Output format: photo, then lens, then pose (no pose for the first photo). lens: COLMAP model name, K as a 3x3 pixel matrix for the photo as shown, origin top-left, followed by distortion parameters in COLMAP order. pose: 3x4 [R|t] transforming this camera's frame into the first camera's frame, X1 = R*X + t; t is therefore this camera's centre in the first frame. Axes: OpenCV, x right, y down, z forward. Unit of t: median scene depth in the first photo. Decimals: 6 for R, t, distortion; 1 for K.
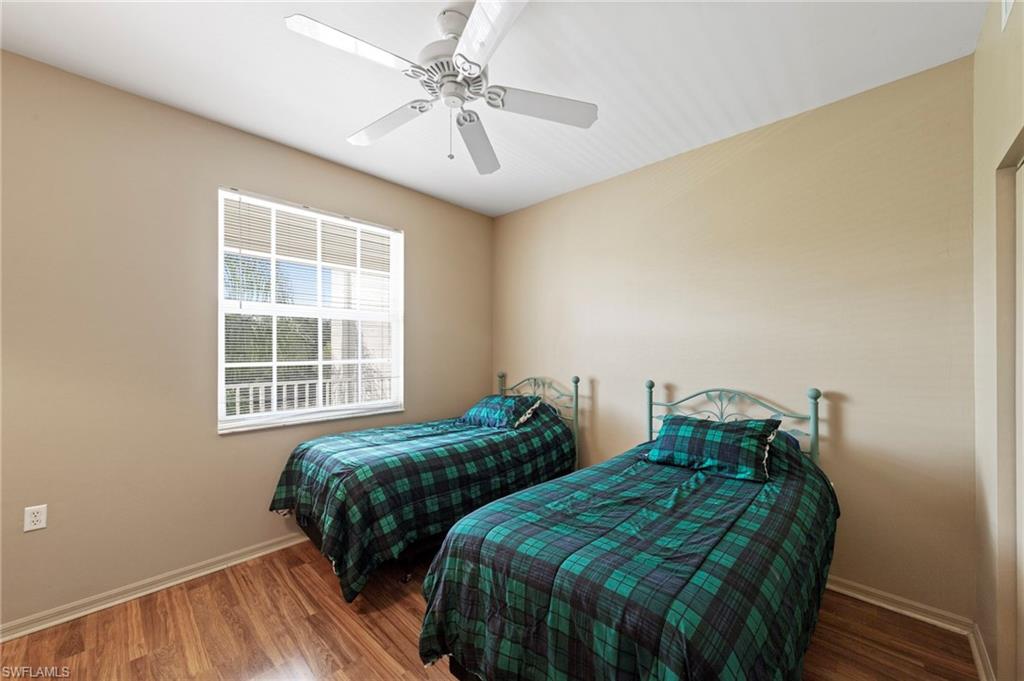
lens RADIAL K [[365.9, 0, 509.6], [0, 365.9, 345.9], [0, 0, 1]] dist [0.000256, -0.000013]
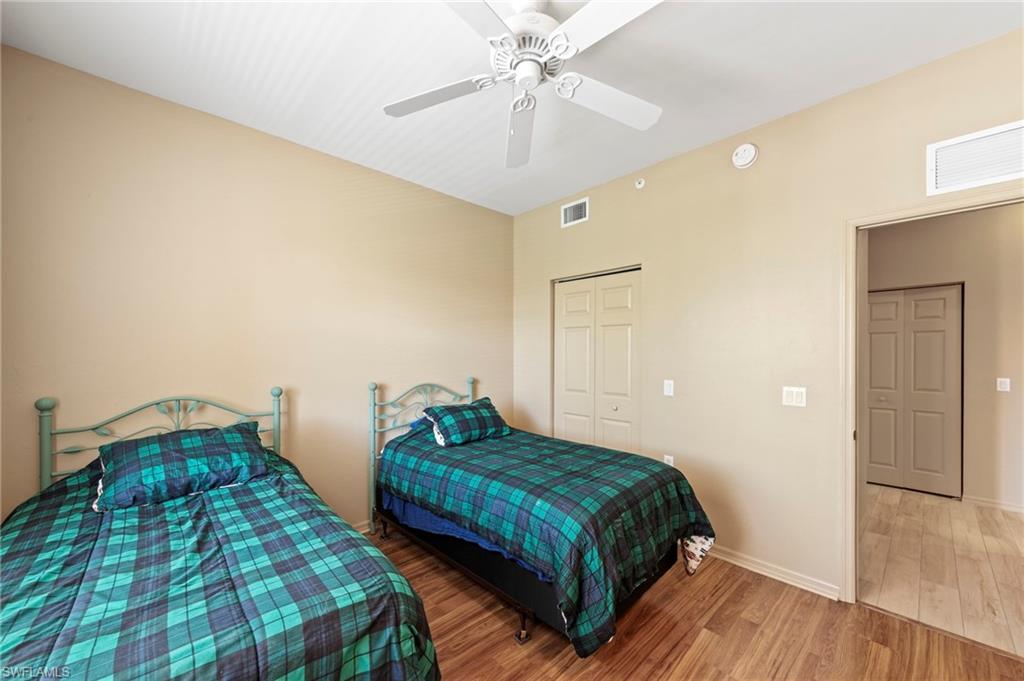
lens RADIAL K [[365.9, 0, 509.6], [0, 365.9, 345.9], [0, 0, 1]] dist [0.000256, -0.000013]
pose [[0.093698, 0.024165, 0.995307, -0.530217], [-0.017715, 0.999588, -0.022601, 0.006473], [-0.995443, -0.015514, 0.094087, 0.465295]]
